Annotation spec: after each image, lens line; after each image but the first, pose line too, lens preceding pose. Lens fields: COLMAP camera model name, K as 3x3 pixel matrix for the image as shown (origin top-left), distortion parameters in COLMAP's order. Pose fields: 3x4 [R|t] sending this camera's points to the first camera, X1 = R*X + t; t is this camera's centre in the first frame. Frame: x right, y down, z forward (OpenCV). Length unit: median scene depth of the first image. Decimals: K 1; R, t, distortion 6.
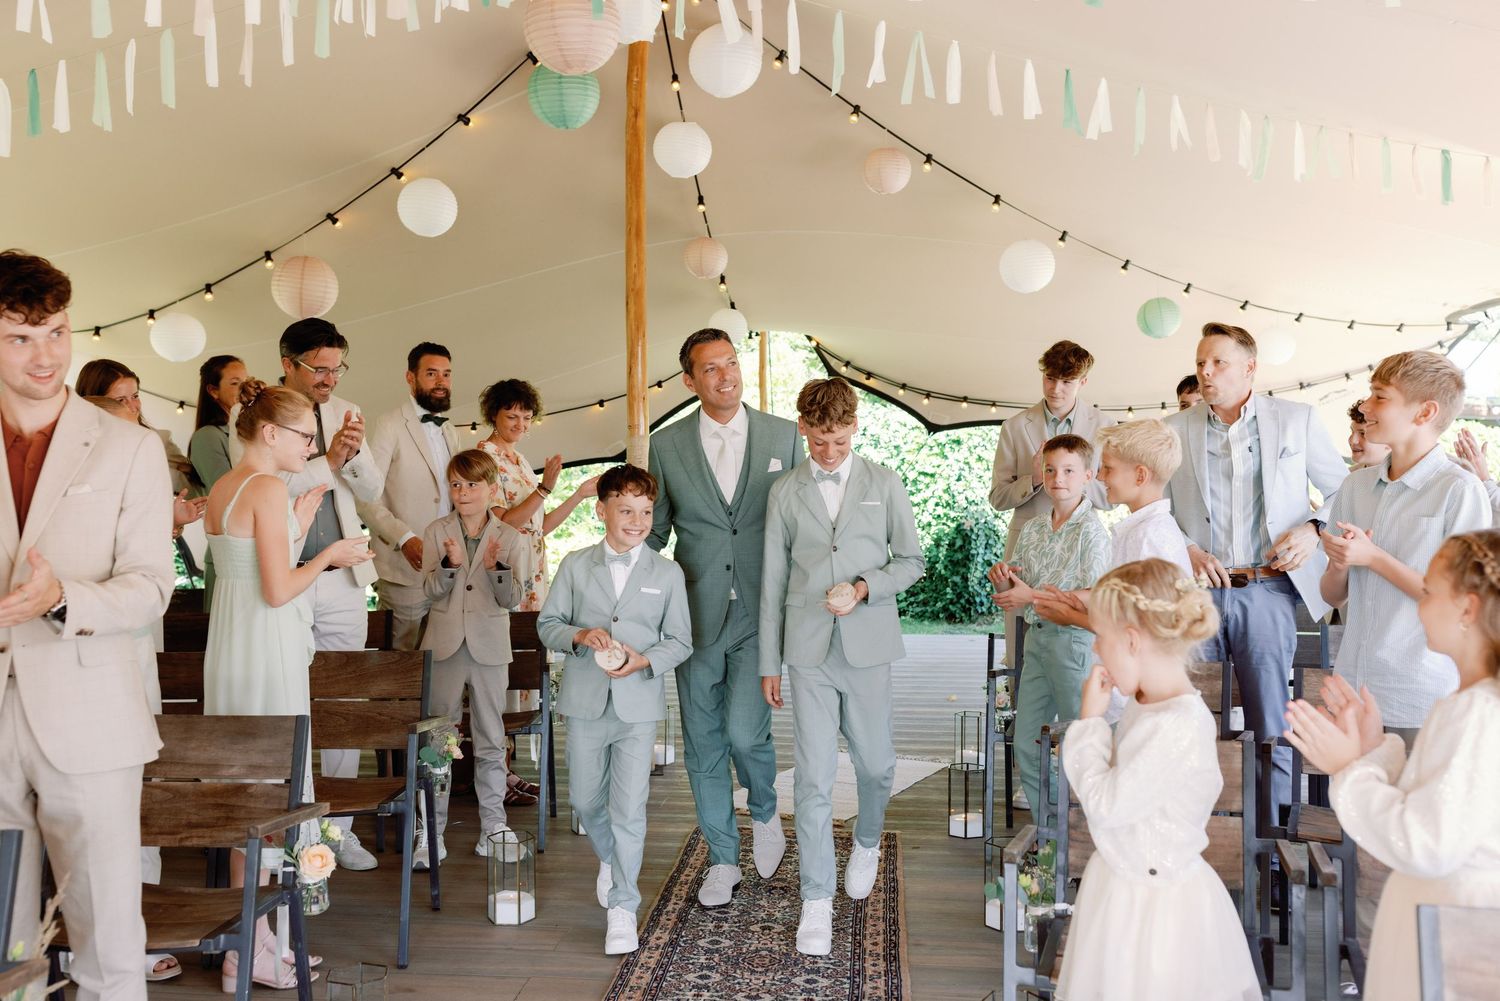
lens RADIAL K [[1520.8, 0, 750.0], [0, 1520.8, 500.5], [0, 0, 1]] dist [0.029468, 0.008495]
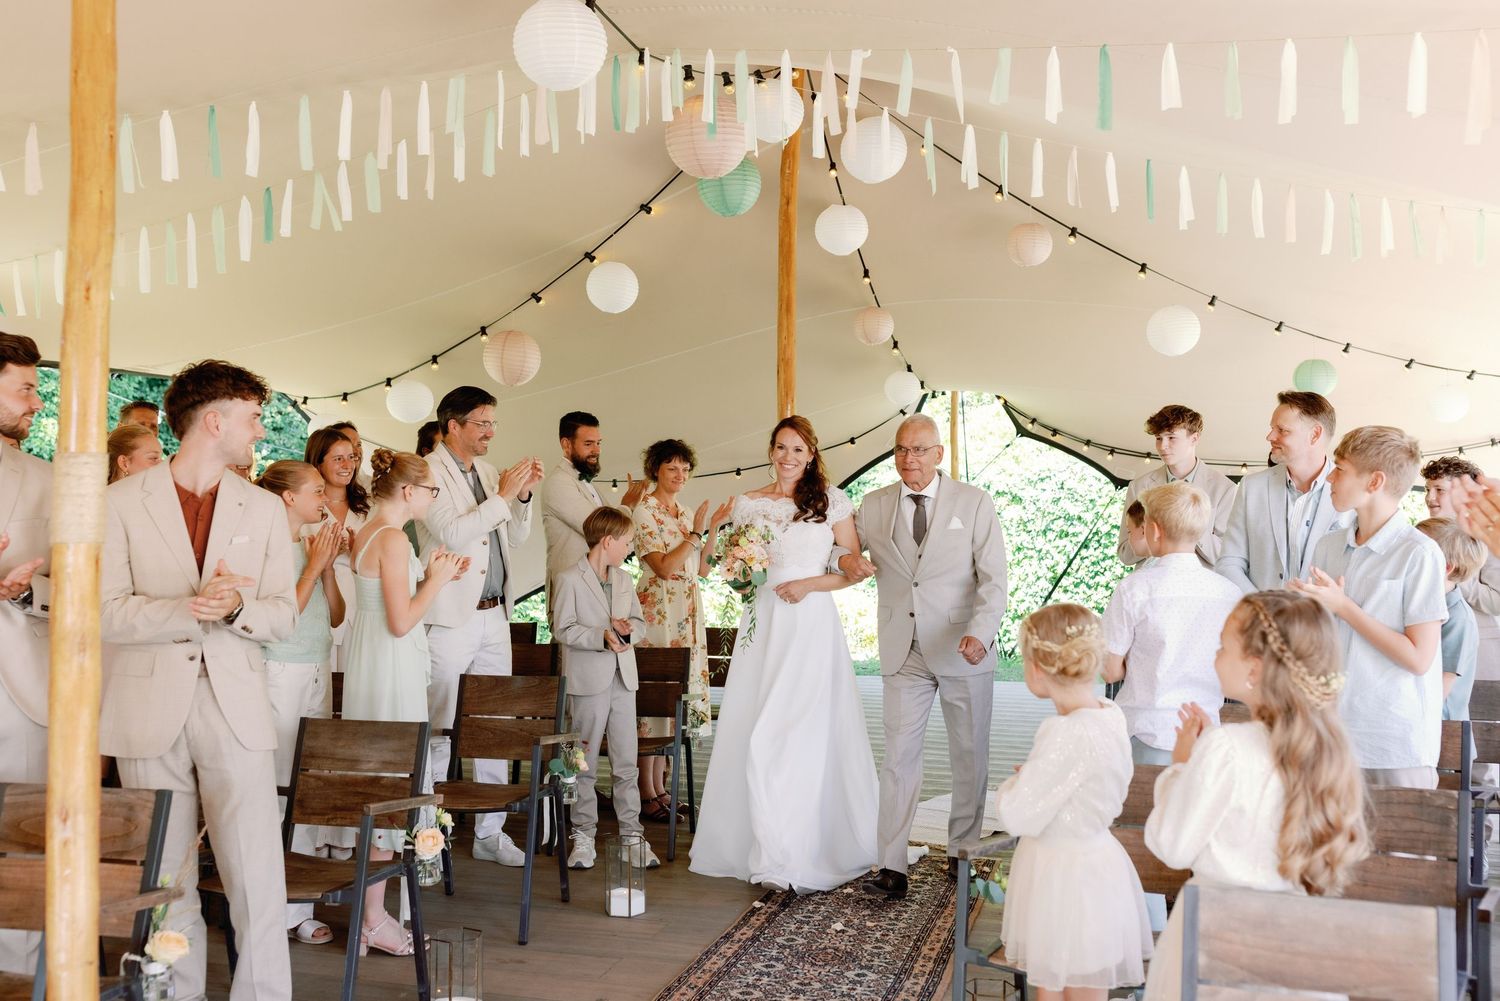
lens RADIAL K [[1520.8, 0, 750.0], [0, 1520.8, 500.5], [0, 0, 1]] dist [0.029468, 0.008495]
pose [[0.984786, 0.006026, -0.173665, 0.116040], [-0.011565, 0.999455, -0.030905, -0.002573], [0.173384, 0.032443, 0.984320, -0.112306]]
